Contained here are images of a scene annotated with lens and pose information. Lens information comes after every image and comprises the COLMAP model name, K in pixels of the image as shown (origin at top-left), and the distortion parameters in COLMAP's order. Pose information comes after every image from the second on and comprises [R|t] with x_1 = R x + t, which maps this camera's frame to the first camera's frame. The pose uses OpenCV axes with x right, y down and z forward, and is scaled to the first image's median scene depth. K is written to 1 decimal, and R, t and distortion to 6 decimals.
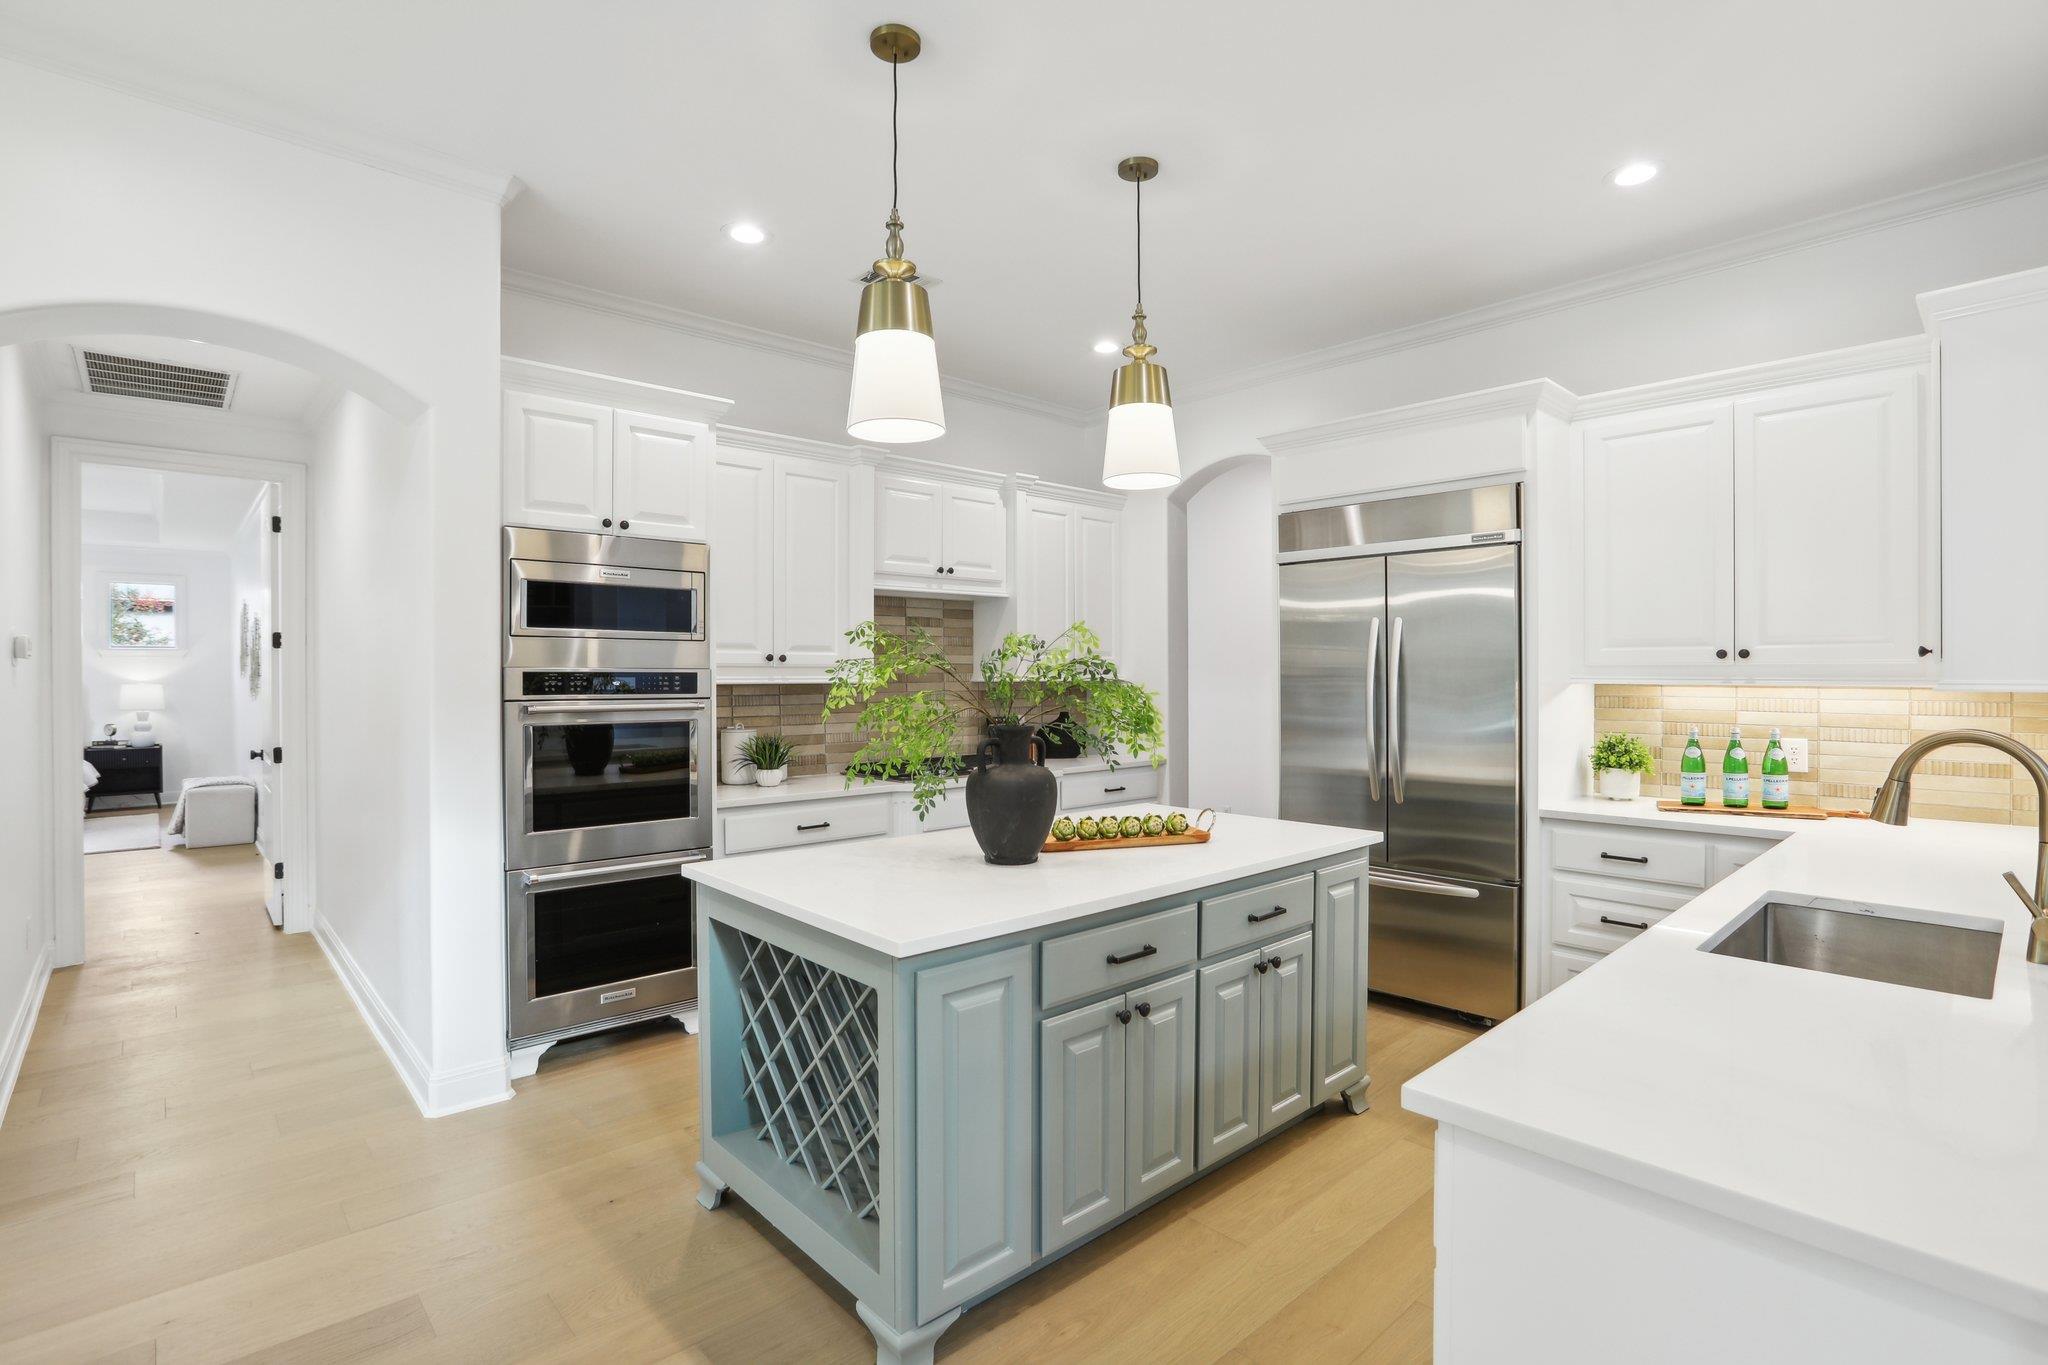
lens RADIAL K [[982.4, 0, 1020.4], [0, 982.4, 675.3], [0, 0, 1]] dist [-0.038826, 0.000078]
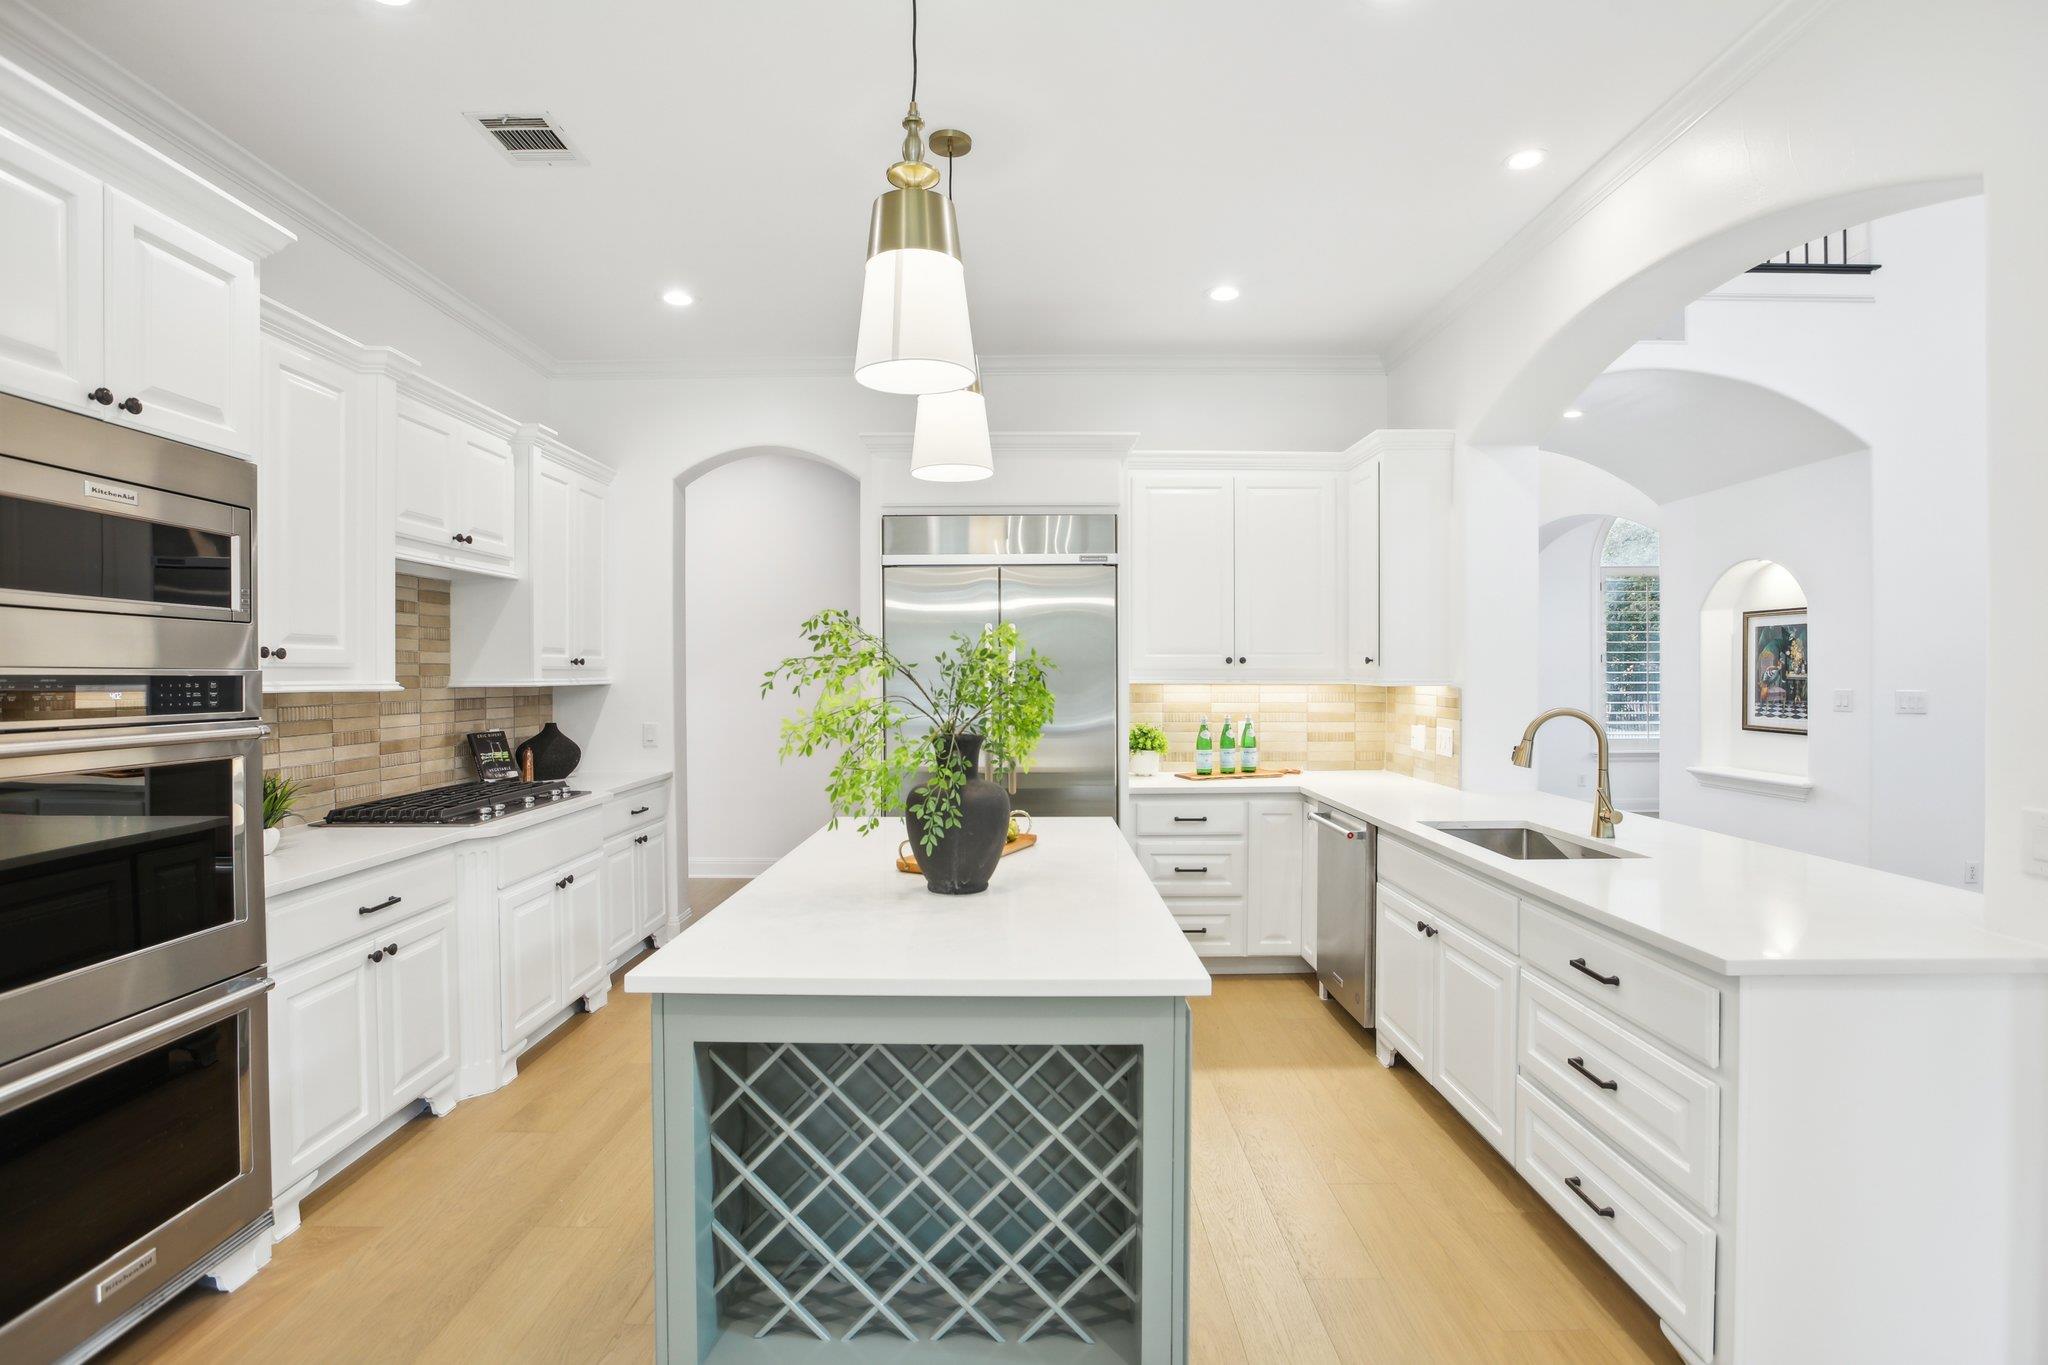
lens RADIAL K [[983.3, 0, 1024.3], [0, 983.3, 670.6], [0, 0, 1]] dist [-0.072623, 0.043805]
pose [[0.677884, 0.001763, 0.735167, -0.439766], [0.003668, 0.999977, -0.005780, -0.000805], [-0.735160, 0.006614, 0.677861, 0.257604]]
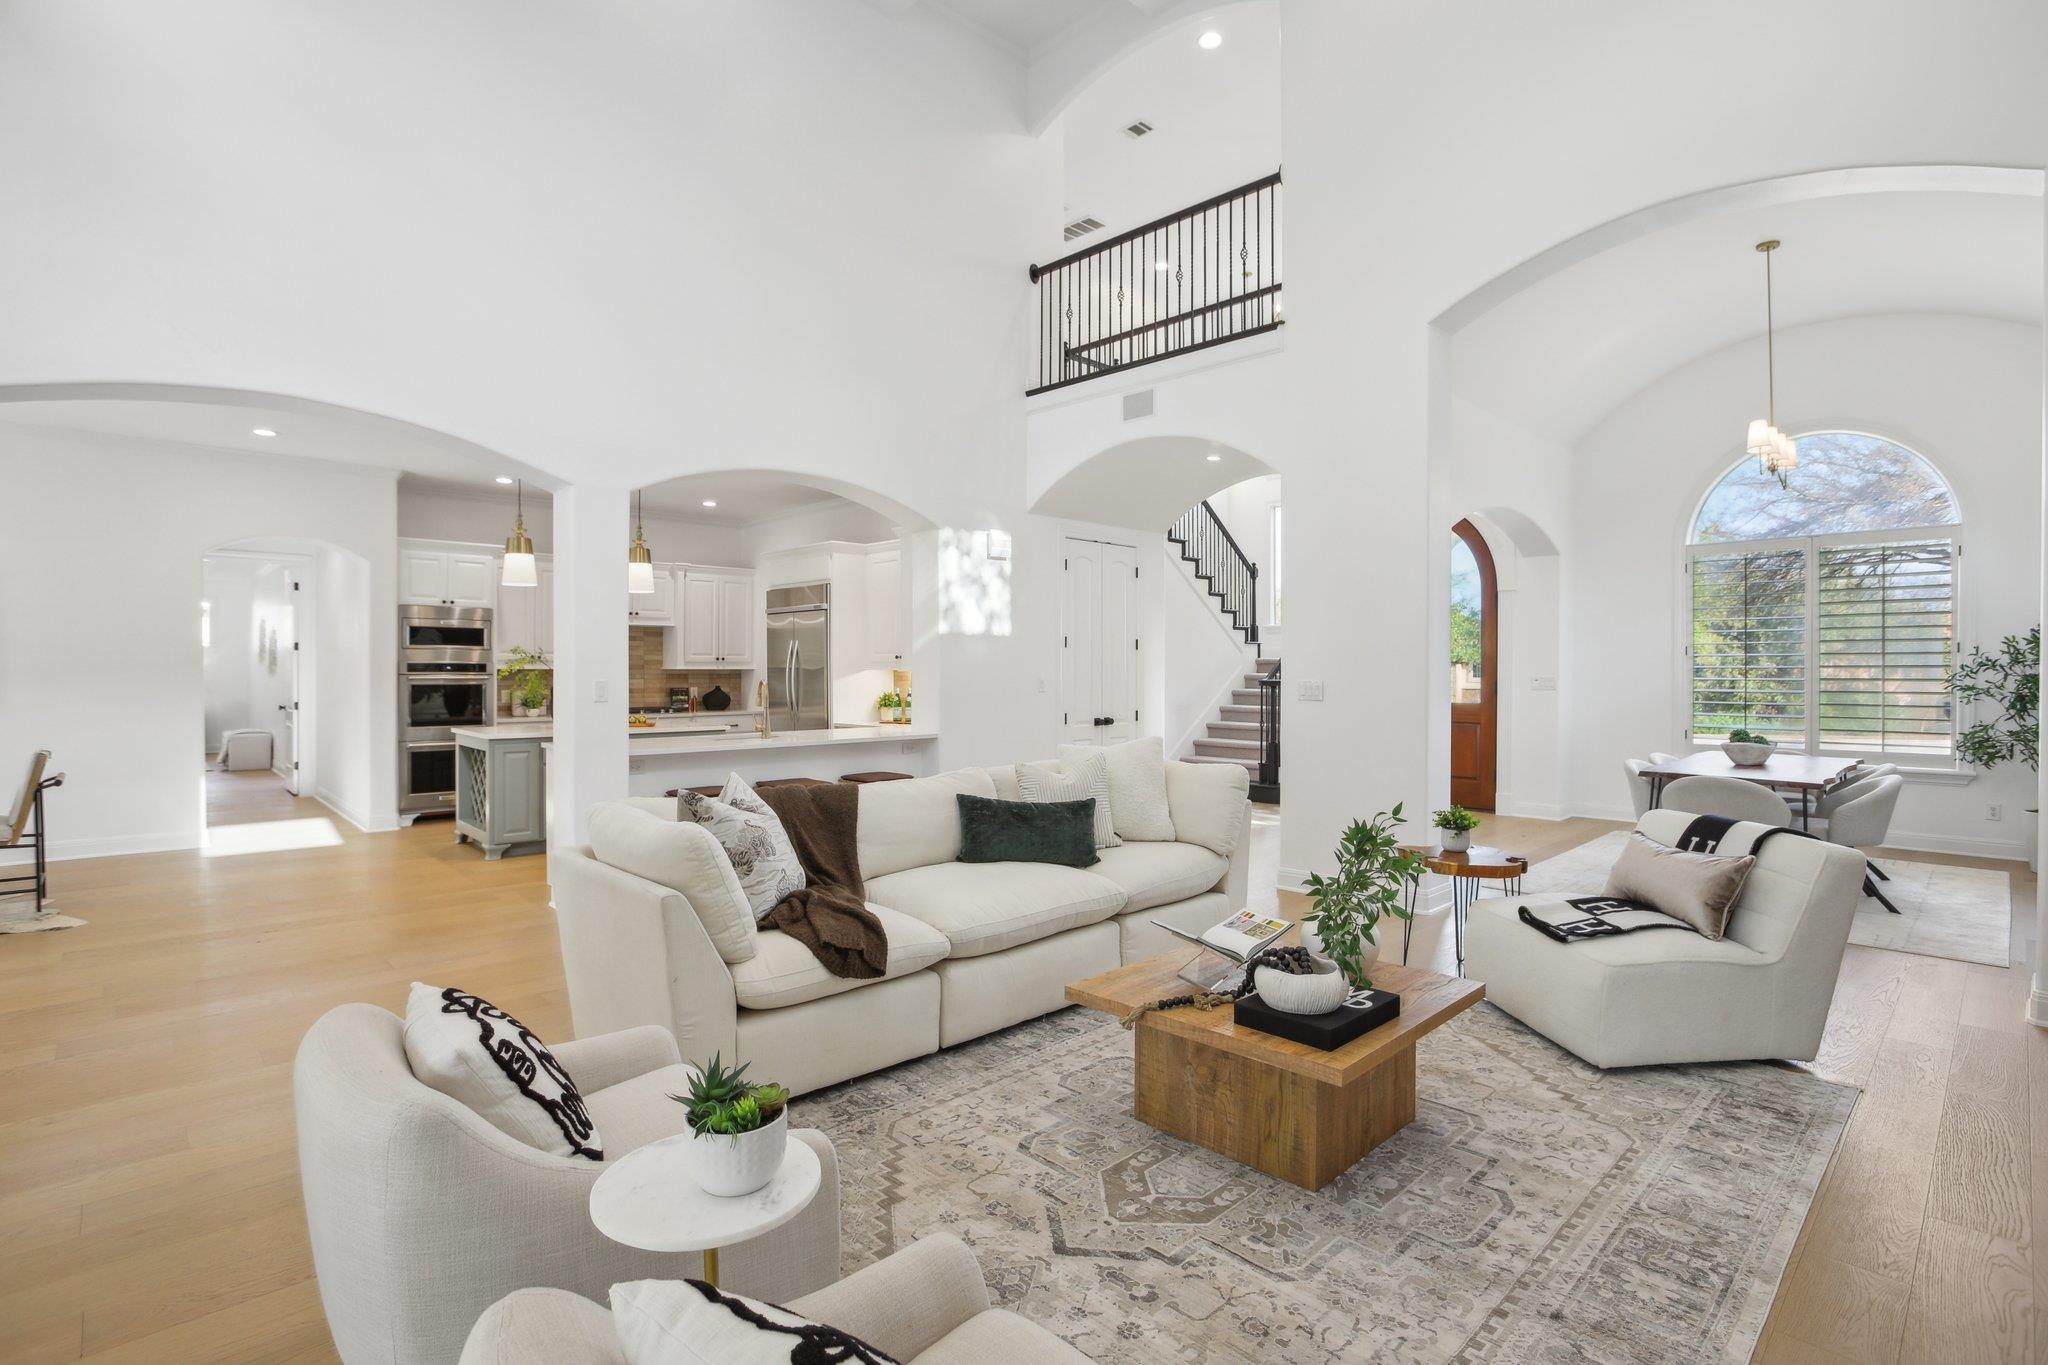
lens RADIAL K [[983.3, 0, 1024.3], [0, 983.3, 670.6], [0, 0, 1]] dist [-0.072623, 0.043805]
pose [[0.999759, 0.002284, 0.021856, 0.912082], [-0.002271, 0.999997, -0.000621, 0.012649], [-0.021857, 0.000572, 0.999761, -1.343029]]
